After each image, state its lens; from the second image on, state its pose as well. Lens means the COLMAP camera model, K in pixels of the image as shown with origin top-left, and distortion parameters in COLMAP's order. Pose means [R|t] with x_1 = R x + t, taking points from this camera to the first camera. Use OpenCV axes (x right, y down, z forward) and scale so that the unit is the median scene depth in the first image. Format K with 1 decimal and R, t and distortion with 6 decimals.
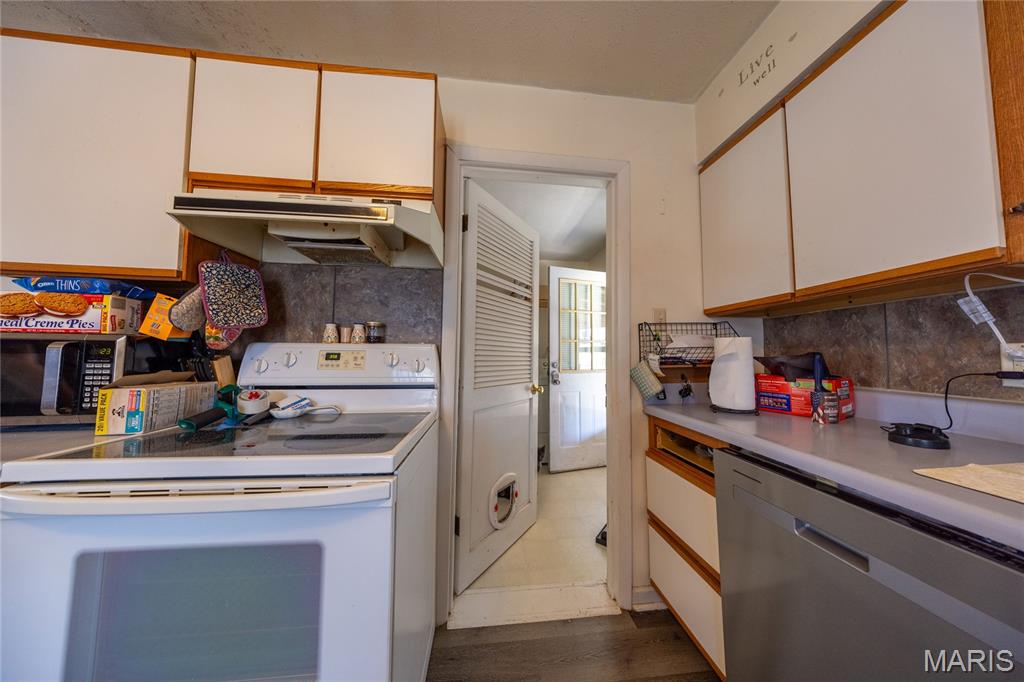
lens RADIAL K [[297.9, 0, 512.0], [0, 297.9, 341.0], [0, 0, 1]] dist [-0.006942, -0.000002]
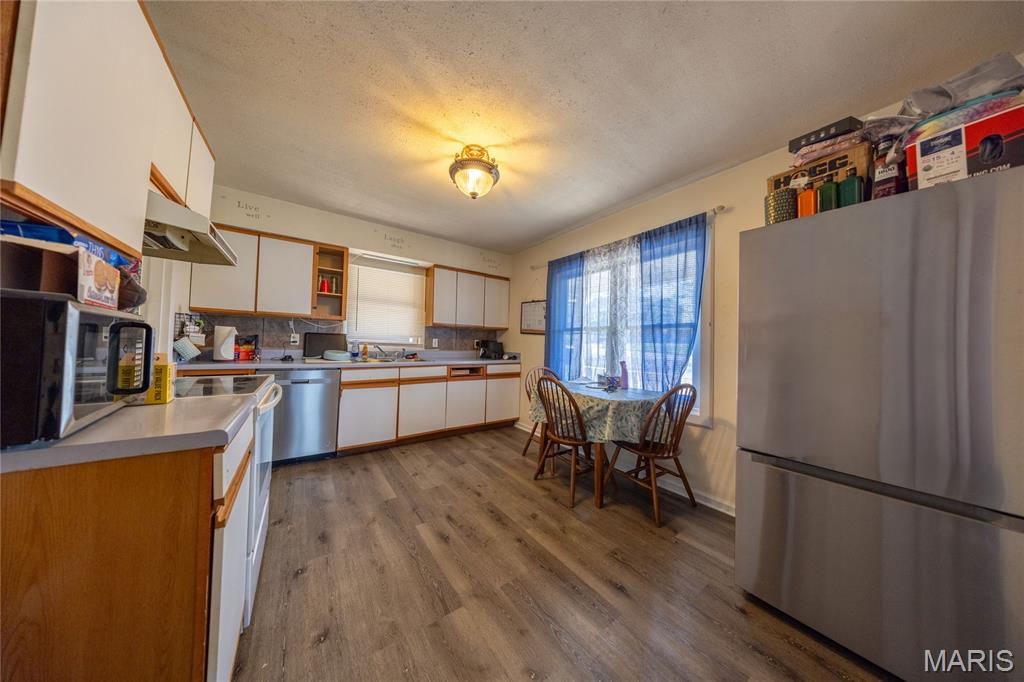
lens RADIAL K [[297.9, 0, 512.0], [0, 297.9, 341.0], [0, 0, 1]] dist [-0.006942, -0.000002]
pose [[-0.491309, -0.015053, 0.870855, -2.265300], [-0.080297, 0.996375, -0.028078, -0.015493], [-0.867276, -0.083722, -0.490737, 0.317415]]
